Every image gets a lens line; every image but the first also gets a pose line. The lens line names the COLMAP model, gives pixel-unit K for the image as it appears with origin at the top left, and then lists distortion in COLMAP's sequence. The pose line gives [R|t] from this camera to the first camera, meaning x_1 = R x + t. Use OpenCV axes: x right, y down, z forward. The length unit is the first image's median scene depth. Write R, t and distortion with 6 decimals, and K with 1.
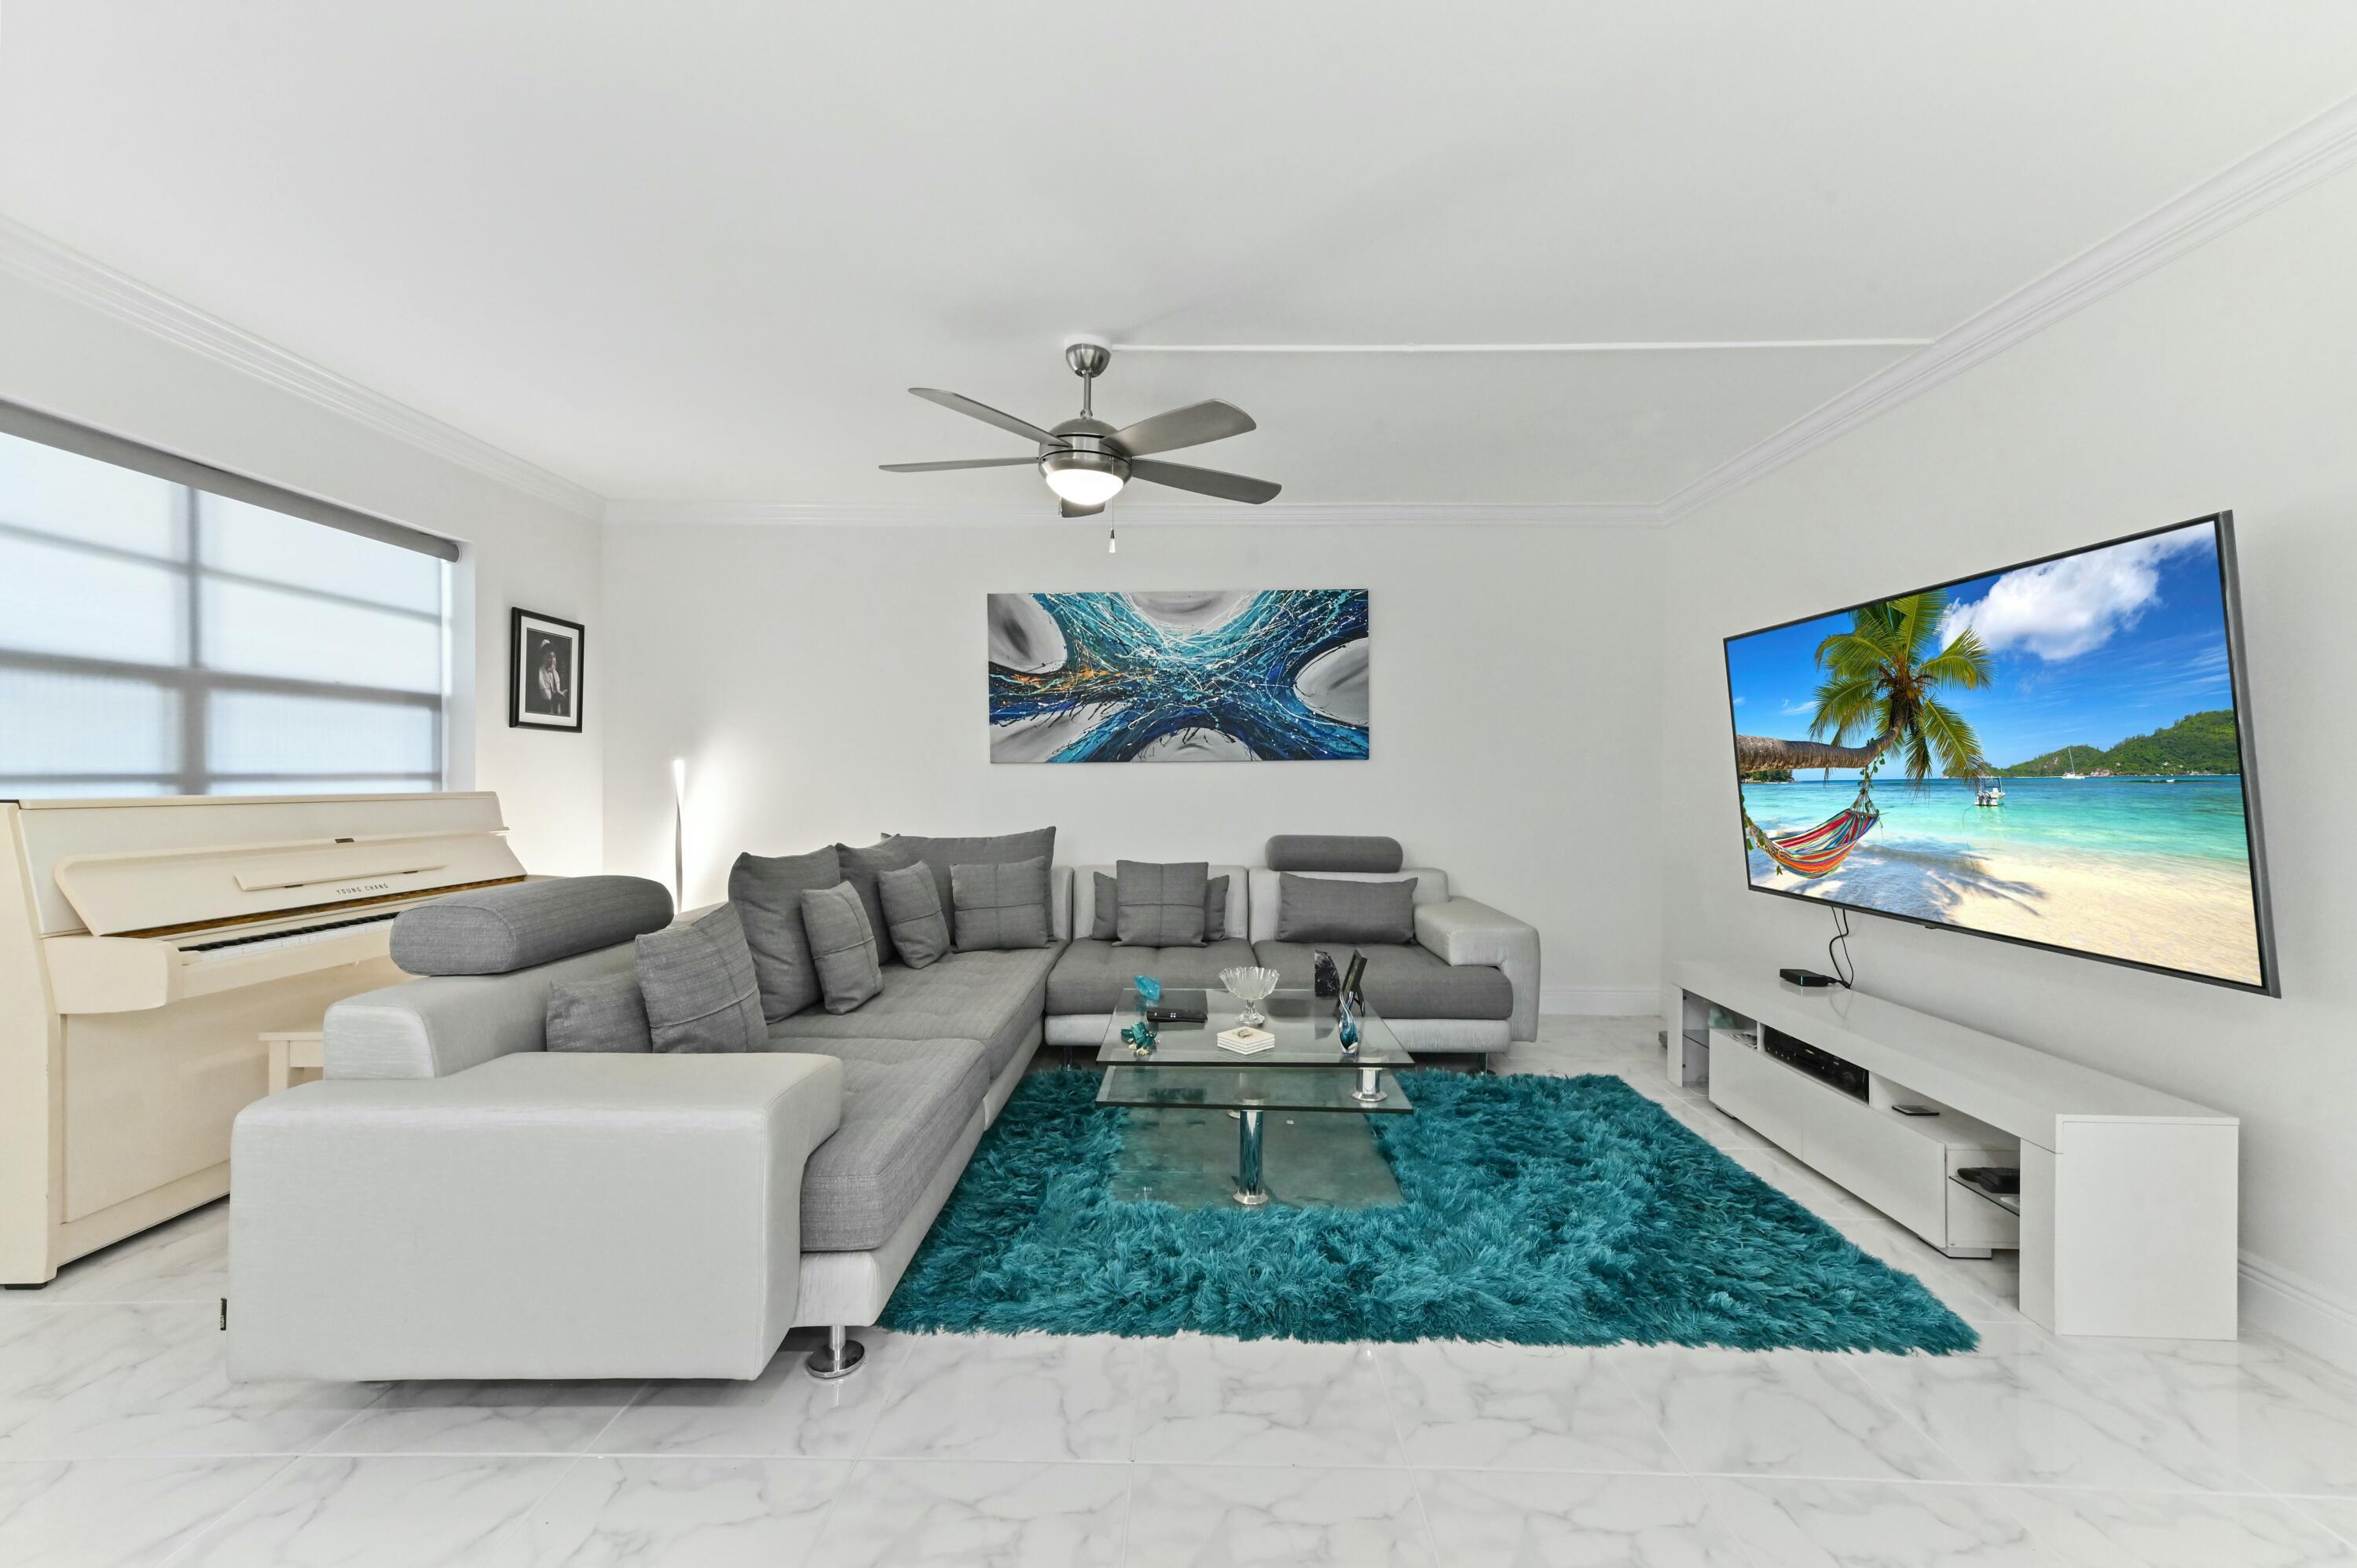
lens RADIAL K [[946.8, 0, 1177.4], [0, 946.8, 786.1], [0, 0, 1]] dist [0.031922, 0.000297]
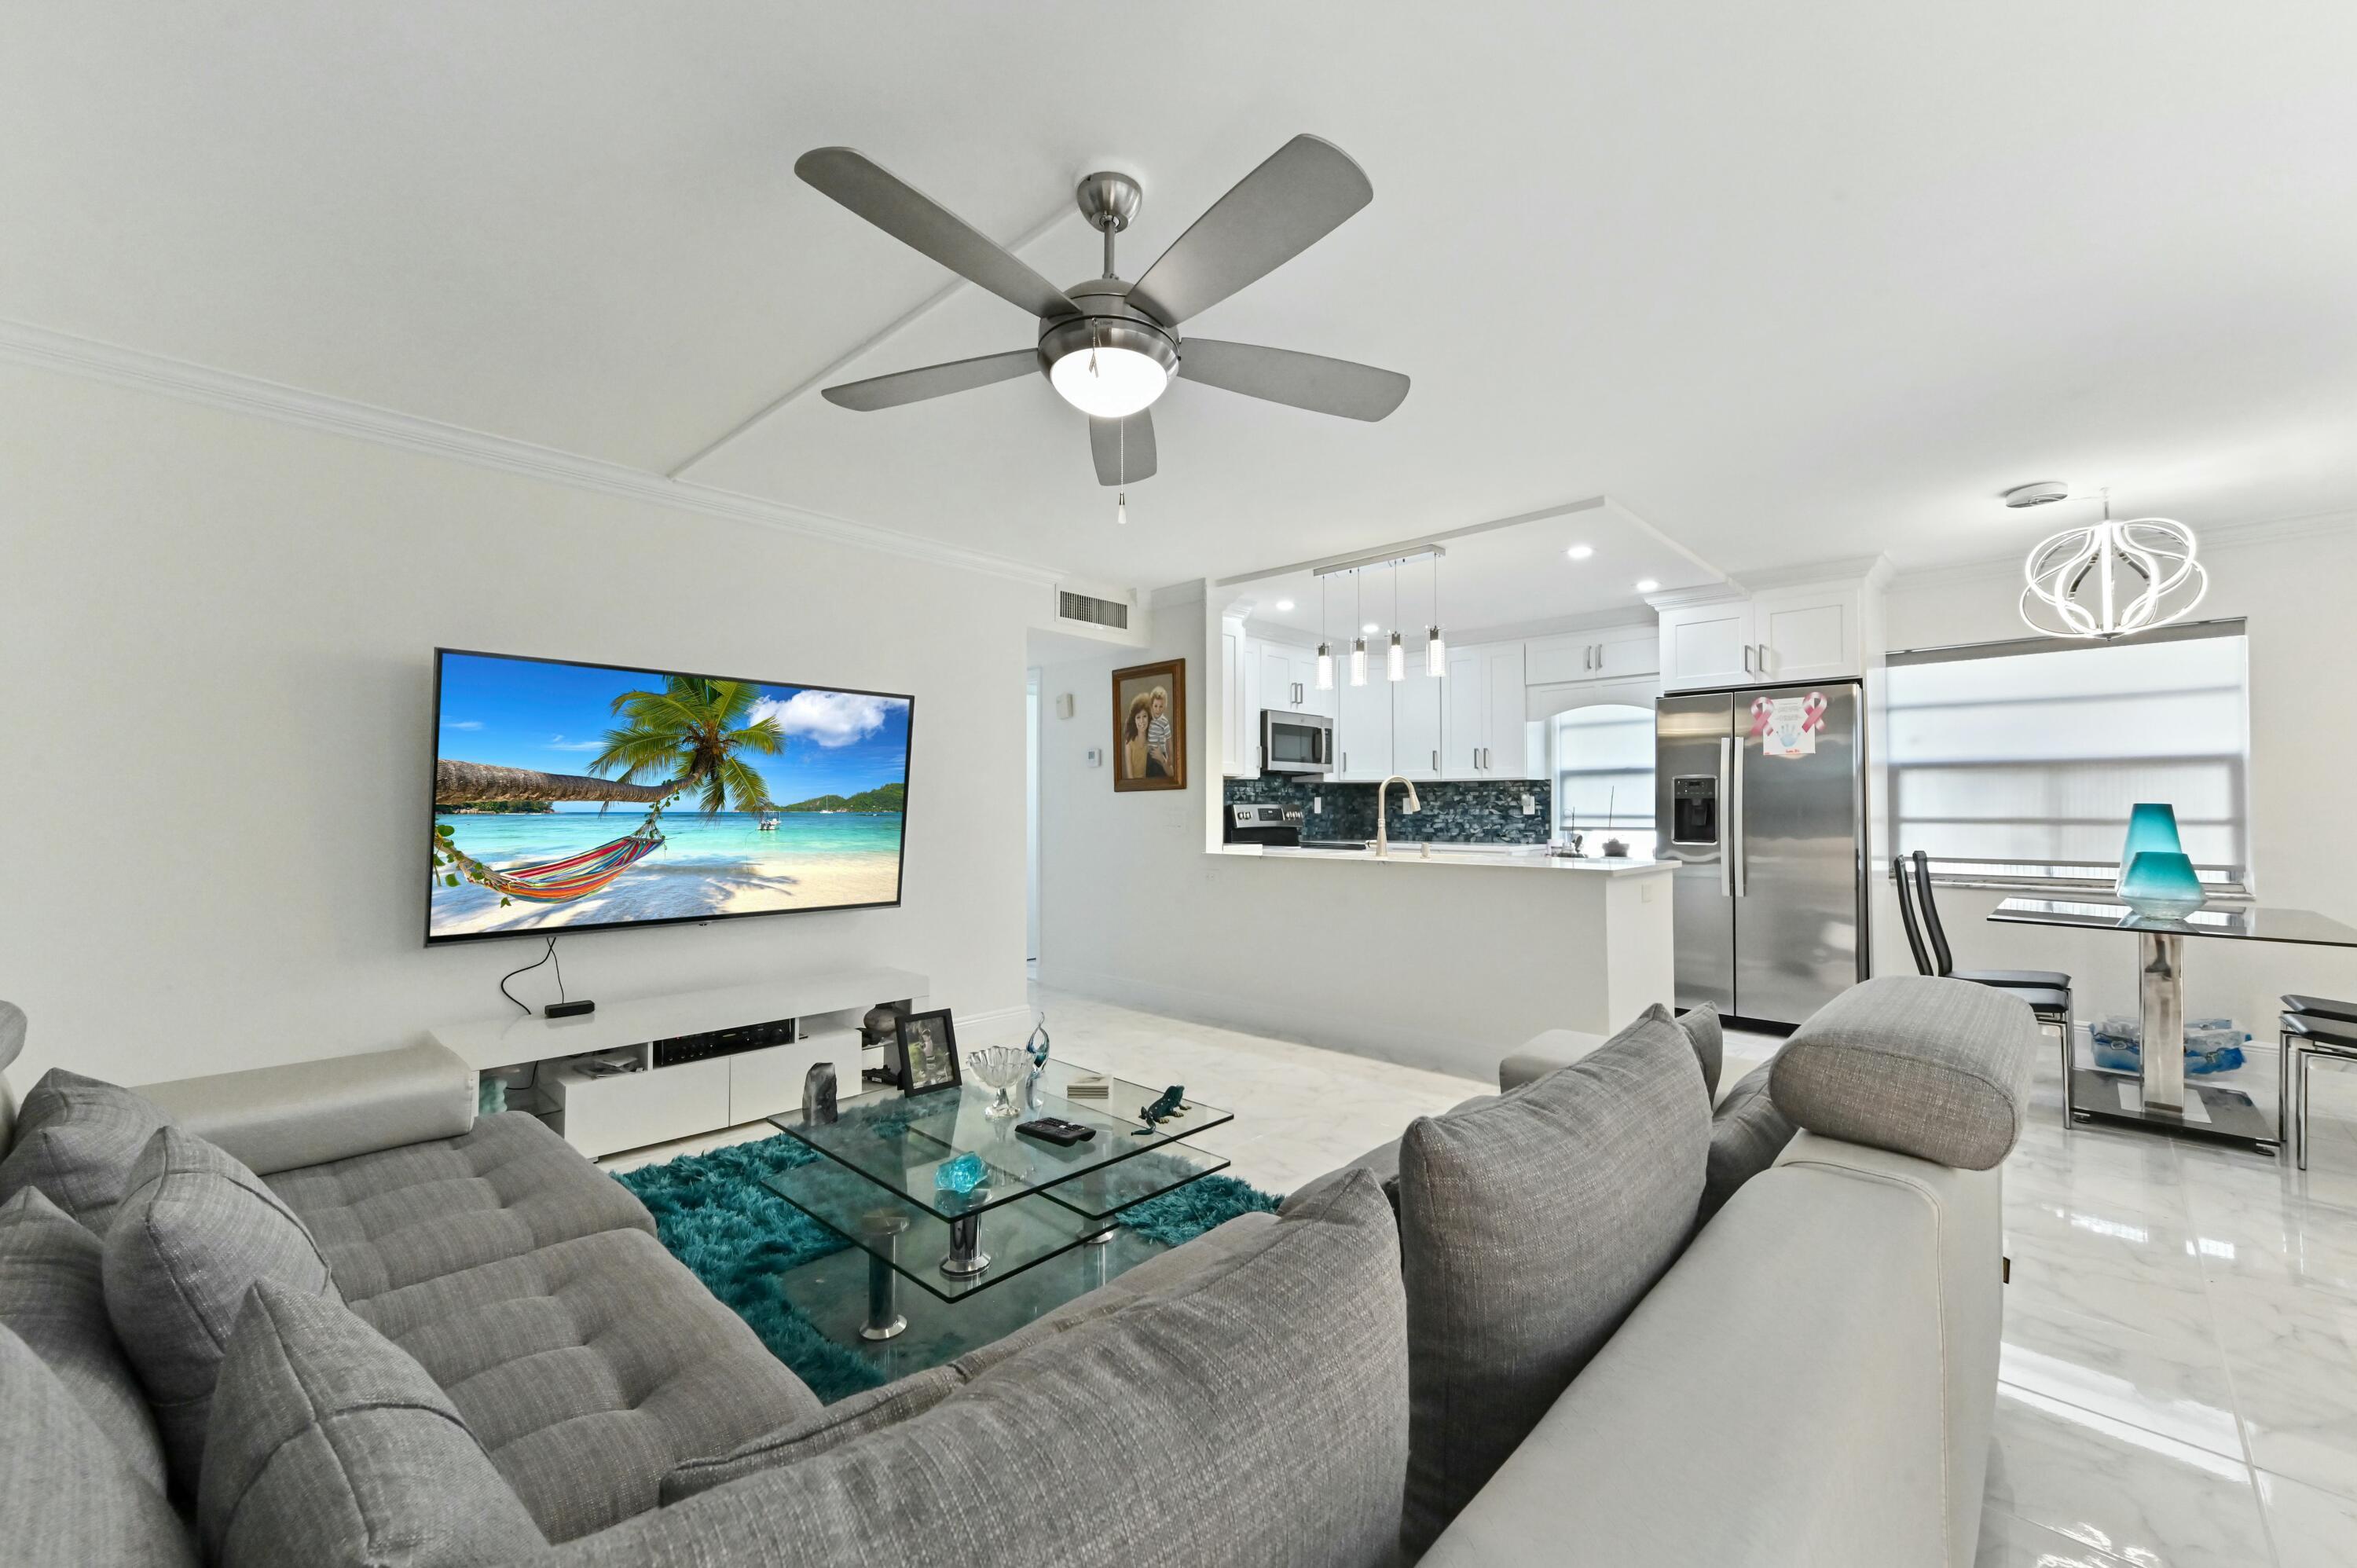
lens RADIAL K [[946.8, 0, 1186.8], [0, 946.8, 805.5], [0, 0, 1]] dist [0.031922, 0.000297]
pose [[-0.739761, -0.008660, 0.672814, -0.484610], [-0.001739, 0.999938, 0.010959, -0.025173], [-0.672868, 0.006937, -0.739730, 1.164909]]
